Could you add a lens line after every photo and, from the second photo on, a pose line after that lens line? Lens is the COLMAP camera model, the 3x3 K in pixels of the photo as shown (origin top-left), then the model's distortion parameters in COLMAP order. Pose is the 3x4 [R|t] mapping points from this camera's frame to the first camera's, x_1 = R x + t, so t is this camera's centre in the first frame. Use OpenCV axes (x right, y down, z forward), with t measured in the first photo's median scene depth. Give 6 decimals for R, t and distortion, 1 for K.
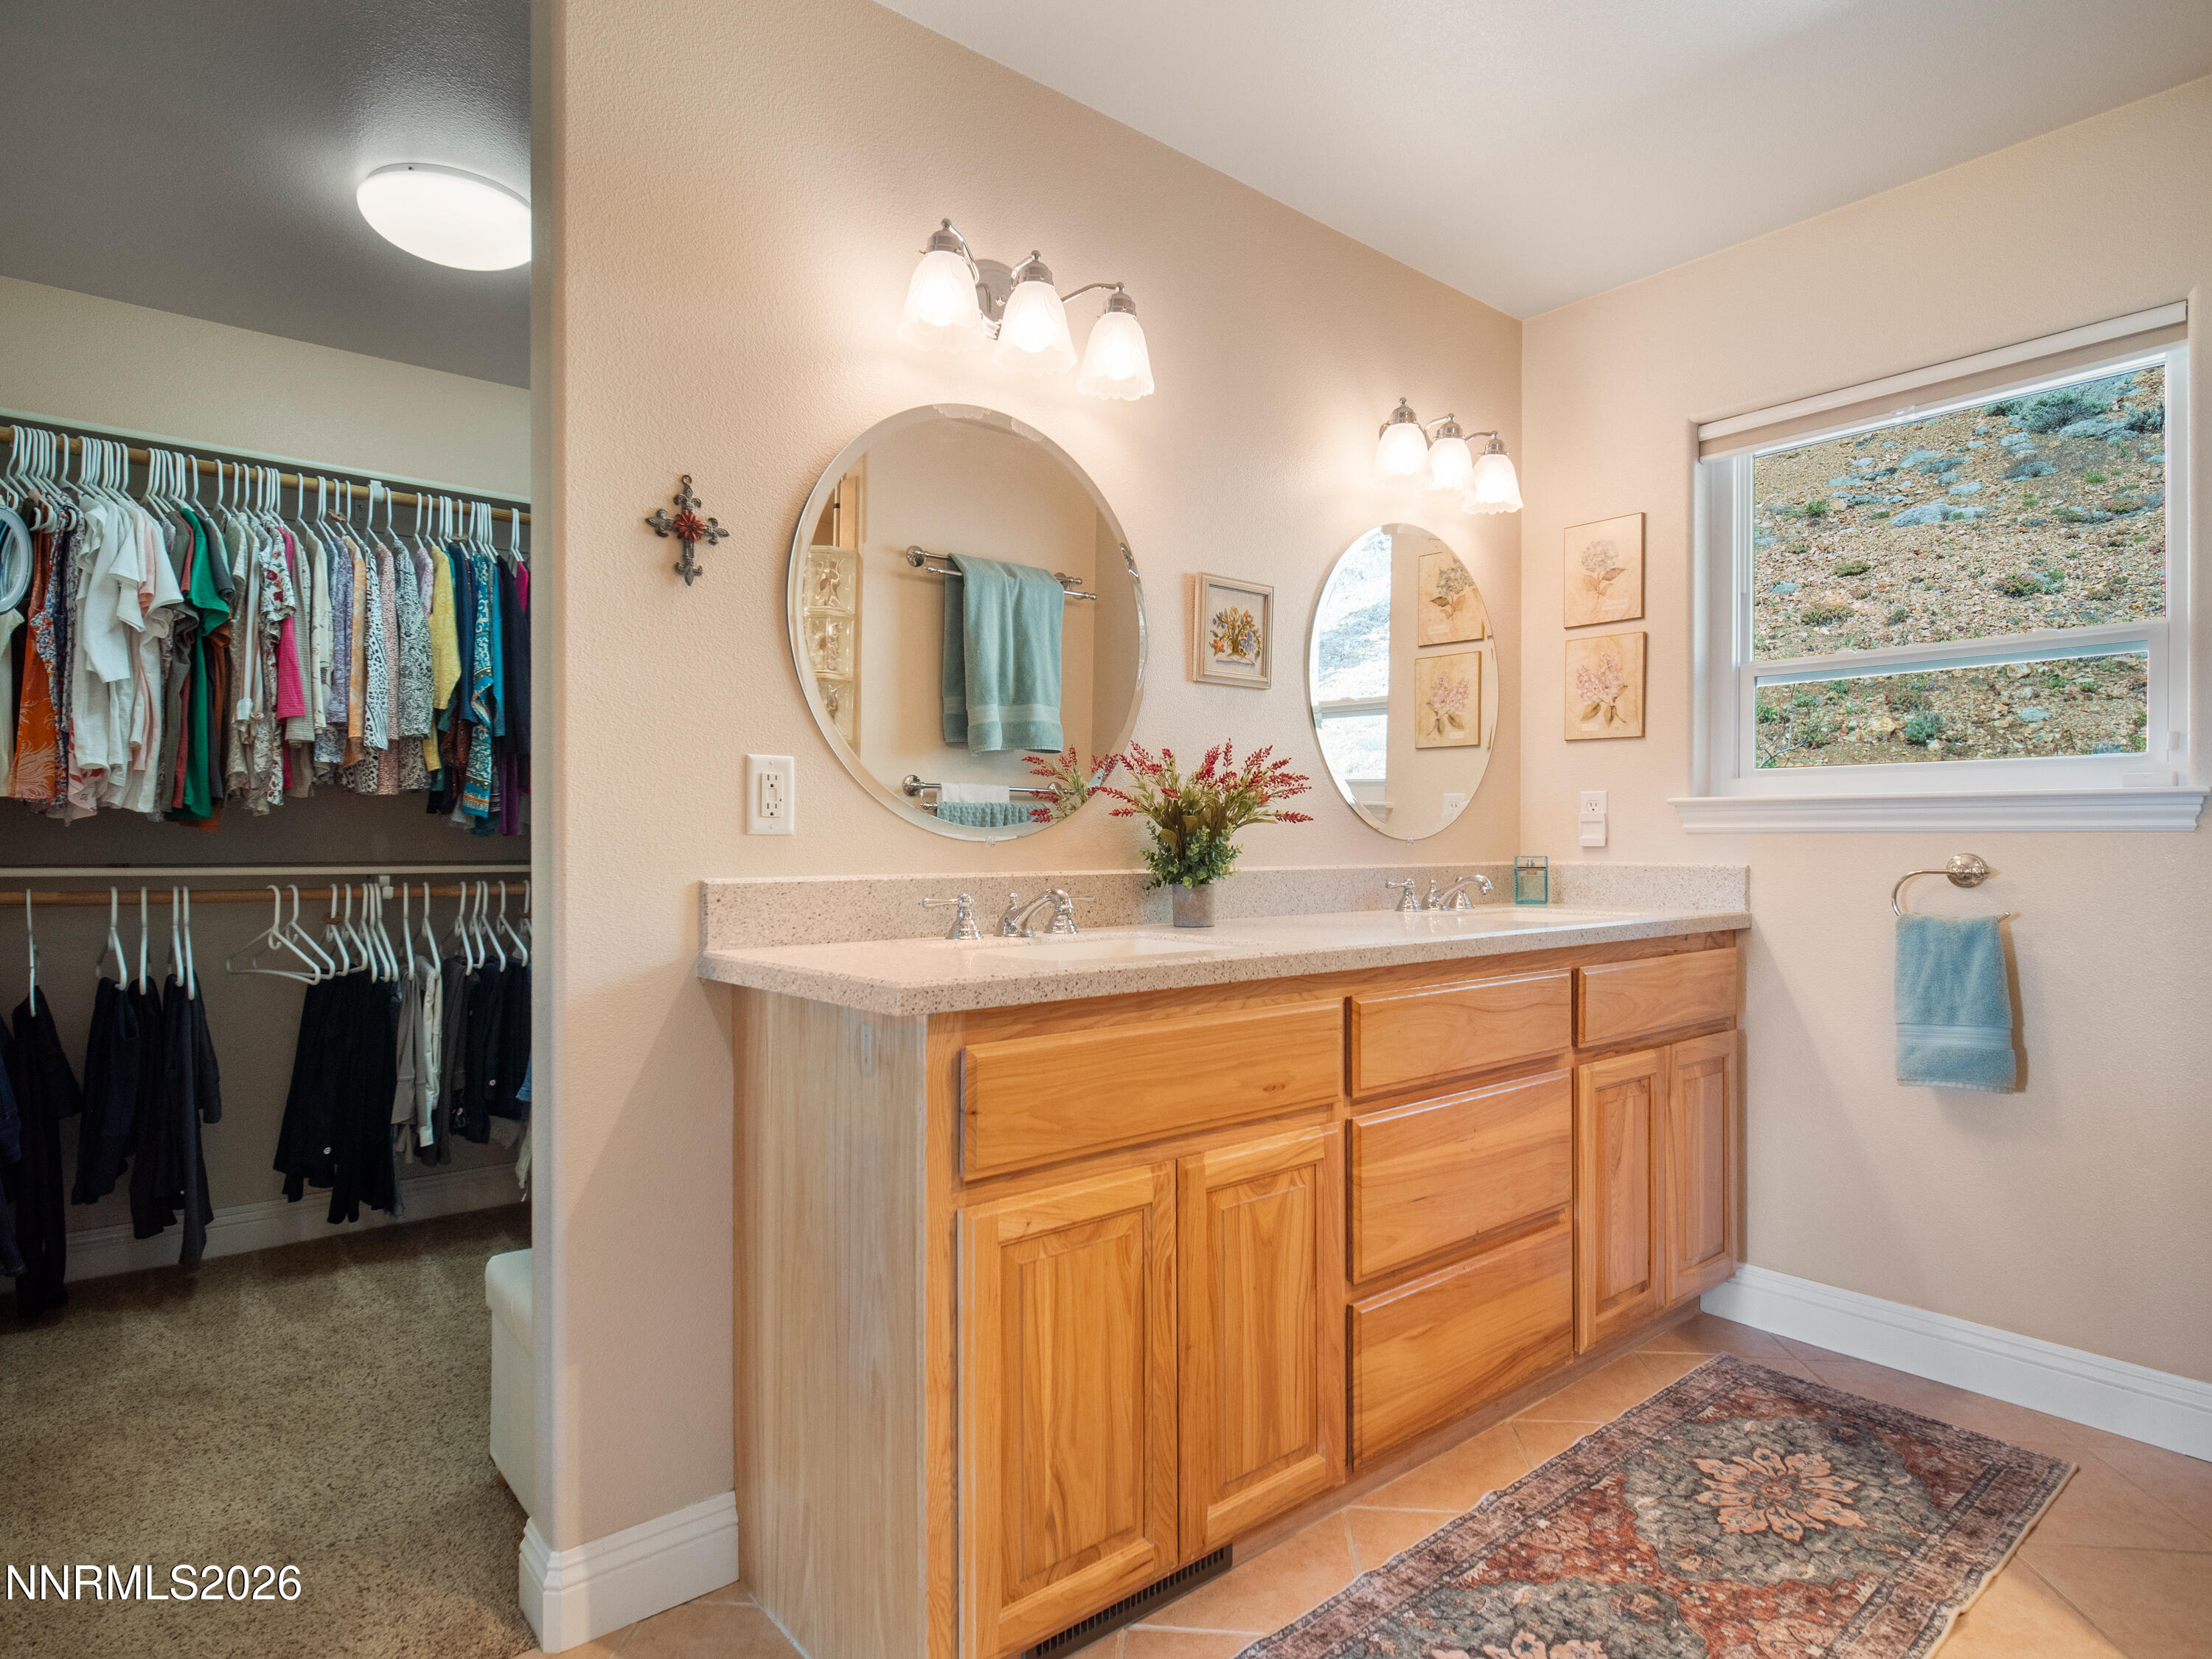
lens RADIAL K [[1212.8, 0, 1101.9], [0, 1212.8, 838.1], [0, 0, 1]] dist [-0.000590, -0.001560]
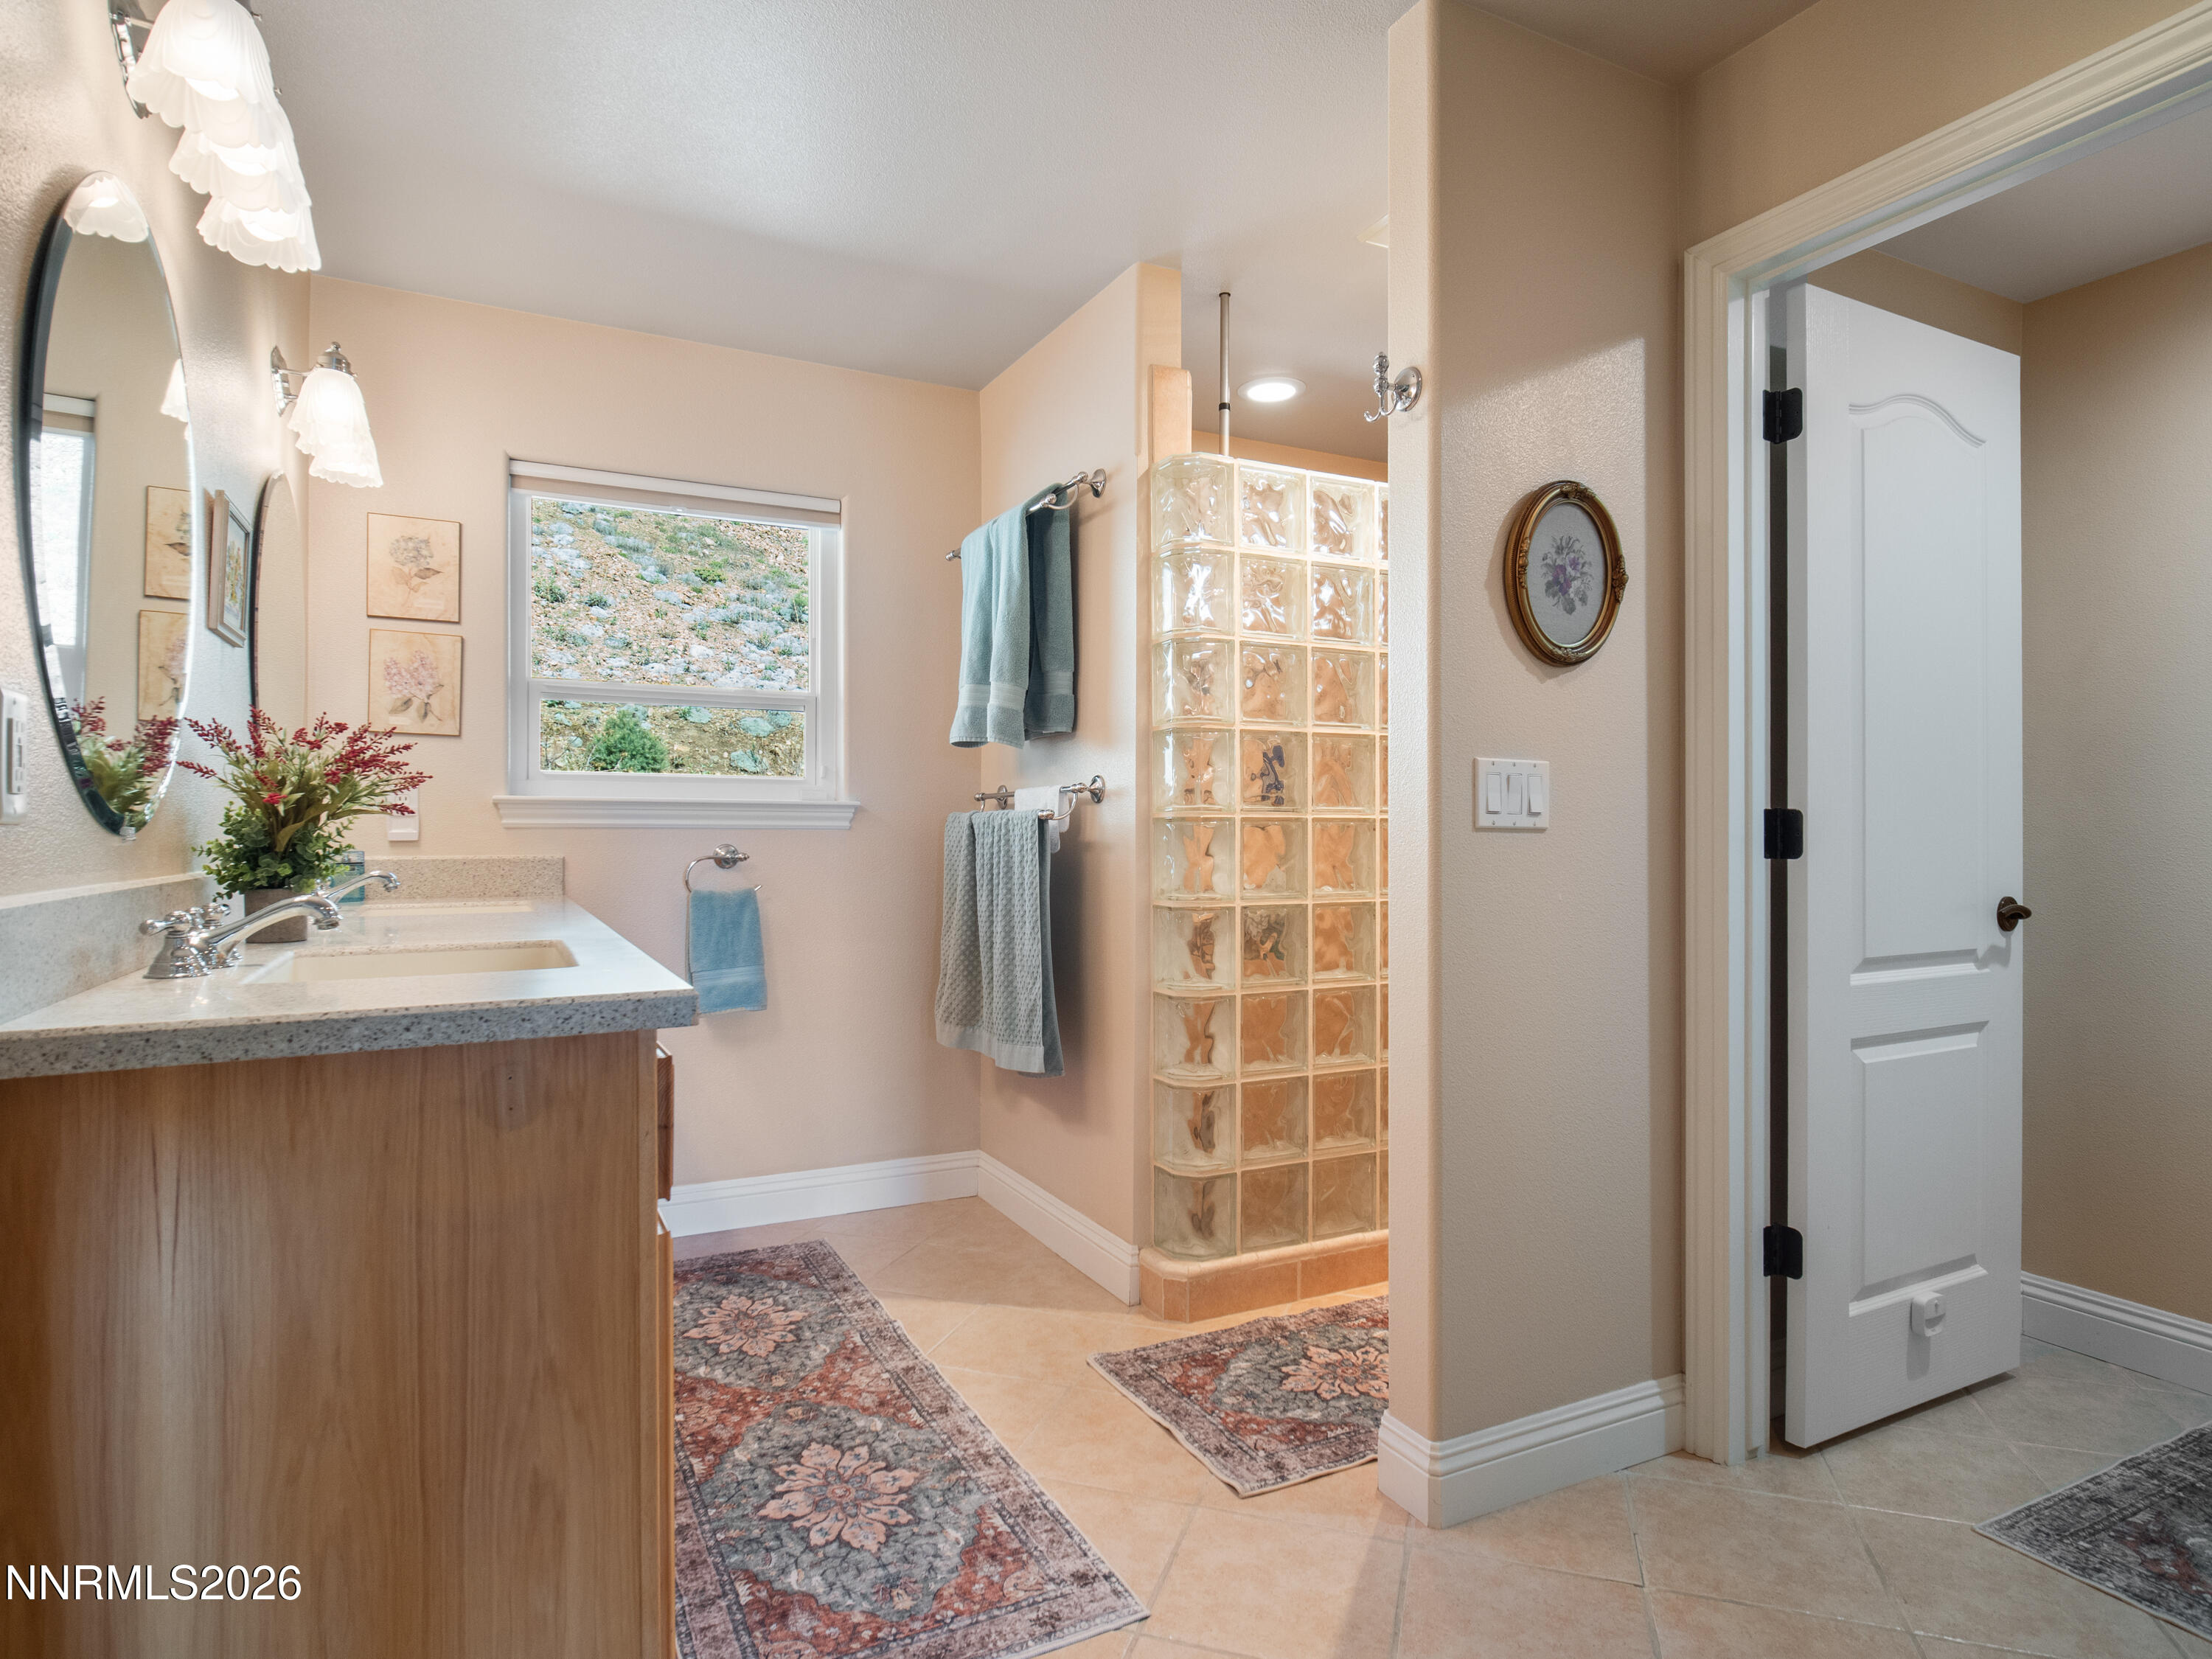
lens RADIAL K [[1212.8, 0, 1099.9], [0, 1212.8, 825.2], [0, 0, 1]] dist [-0.000590, -0.001560]
pose [[0.225354, 0.007625, 0.974247, -0.613346], [-0.003320, 0.999970, -0.007059, -0.000779], [-0.974271, -0.001644, 0.225372, 0.301942]]
